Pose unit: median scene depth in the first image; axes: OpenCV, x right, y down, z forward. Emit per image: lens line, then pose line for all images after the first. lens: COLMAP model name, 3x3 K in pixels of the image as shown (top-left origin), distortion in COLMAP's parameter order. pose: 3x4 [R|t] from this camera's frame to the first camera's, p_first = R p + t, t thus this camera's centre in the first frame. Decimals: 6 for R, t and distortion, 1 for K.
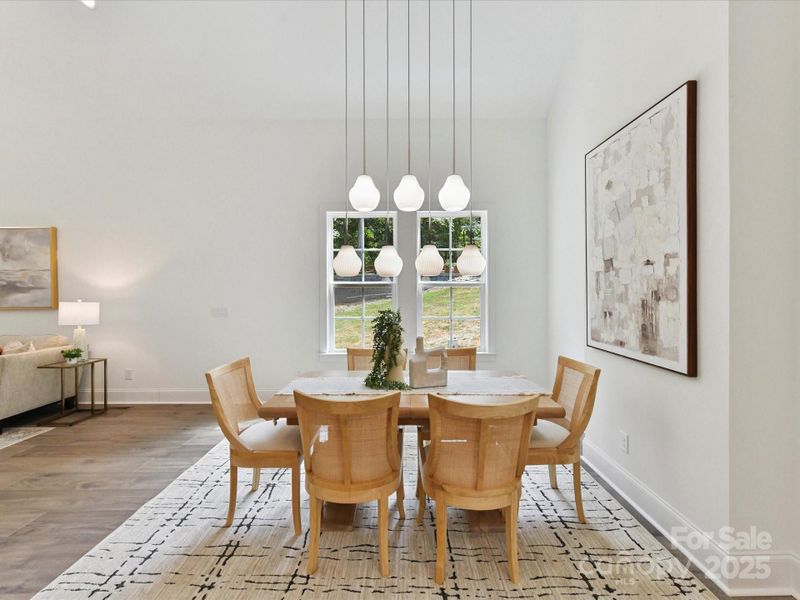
lens RADIAL K [[357.3, 0, 395.3], [0, 357.3, 295.0], [0, 0, 1]] dist [0.004904, -0.003275]
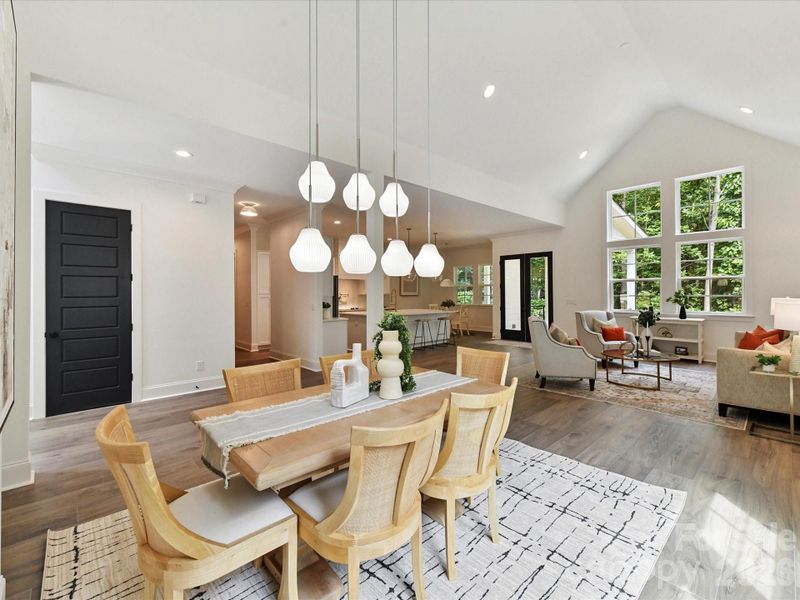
lens RADIAL K [[357.3, 0, 402.1], [0, 357.3, 289.7], [0, 0, 1]] dist [0.004904, -0.003275]
pose [[-0.733854, -0.003480, -0.679298, 0.391215], [-0.003448, 0.999993, -0.001398, -0.007124], [0.679298, 0.001317, -0.733861, 1.116154]]
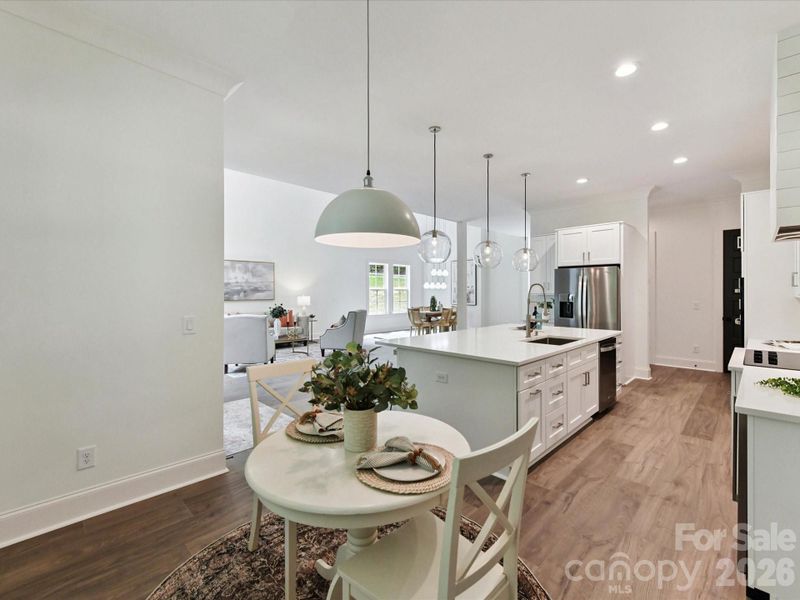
lens RADIAL K [[357.3, 0, 414.4], [0, 357.3, 294.7], [0, 0, 1]] dist [0.004904, -0.003275]
pose [[0.680948, -0.004571, 0.732318, -2.458246], [0.006839, 0.999977, -0.000117, 0.016361], [-0.732300, 0.005088, 0.680963, -1.370273]]
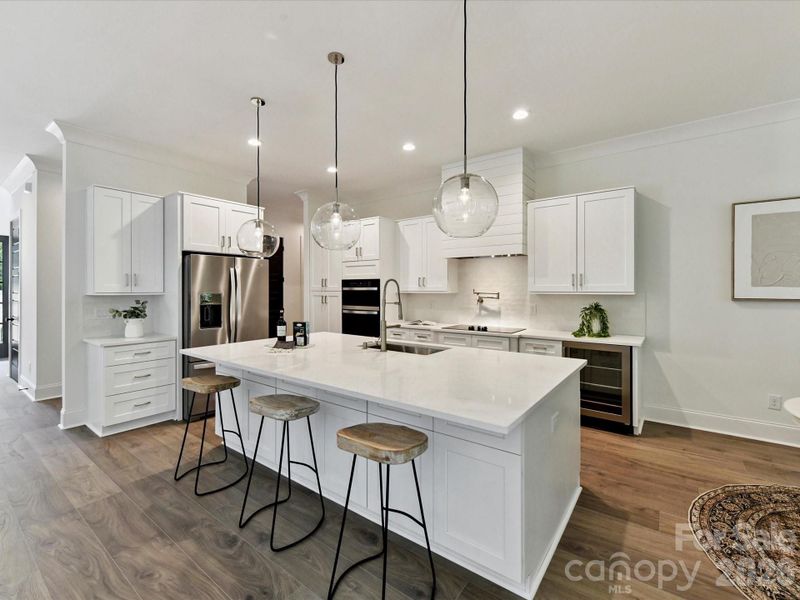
lens RADIAL K [[357.3, 0, 406.8], [0, 357.3, 294.2], [0, 0, 1]] dist [0.004904, -0.003275]
pose [[-0.812654, -0.006240, 0.582713, -1.921591], [0.007288, 0.999756, 0.020869, 0.002566], [-0.582701, 0.021206, -0.812410, -0.264701]]
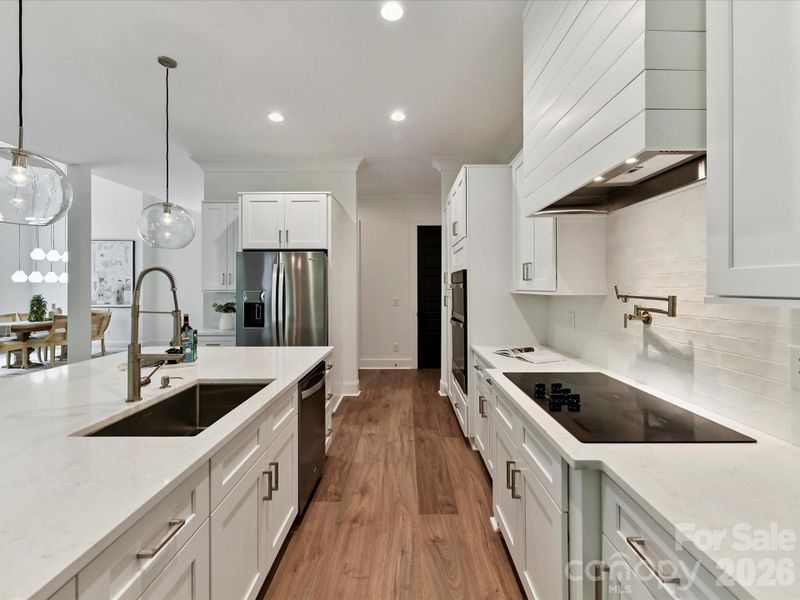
lens RADIAL K [[357.3, 0, 402.3], [0, 357.3, 284.6], [0, 0, 1]] dist [0.004904, -0.003275]
pose [[0.003838, 0.008772, 0.999954, -1.845248], [0.012205, 0.999887, -0.008818, 0.013771], [-0.999918, 0.012238, 0.003730, -1.207884]]
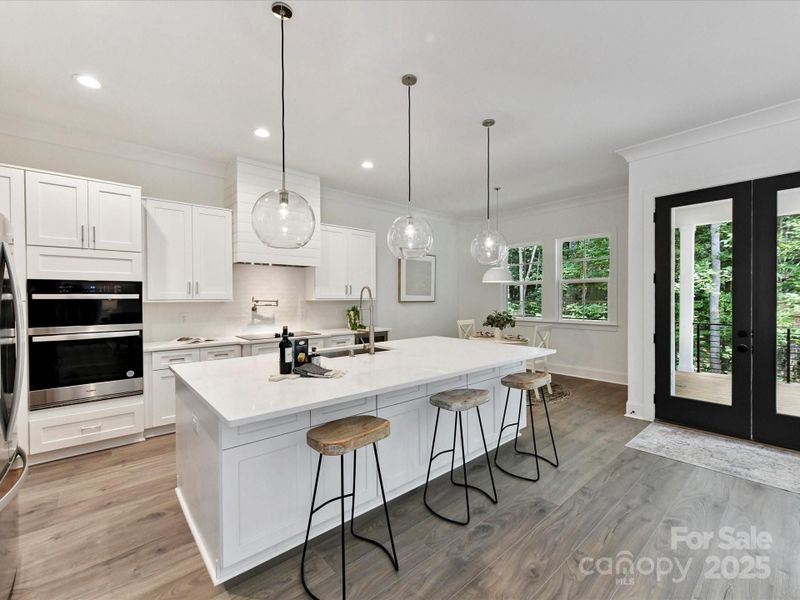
lens RADIAL K [[357.3, 0, 394.9], [0, 357.3, 302.7], [0, 0, 1]] dist [0.004904, -0.003275]
pose [[-0.748330, 0.015223, -0.663151, -0.871821], [-0.000310, 0.999728, 0.023299, 0.004323], [0.663326, 0.017641, -0.748123, -0.207003]]
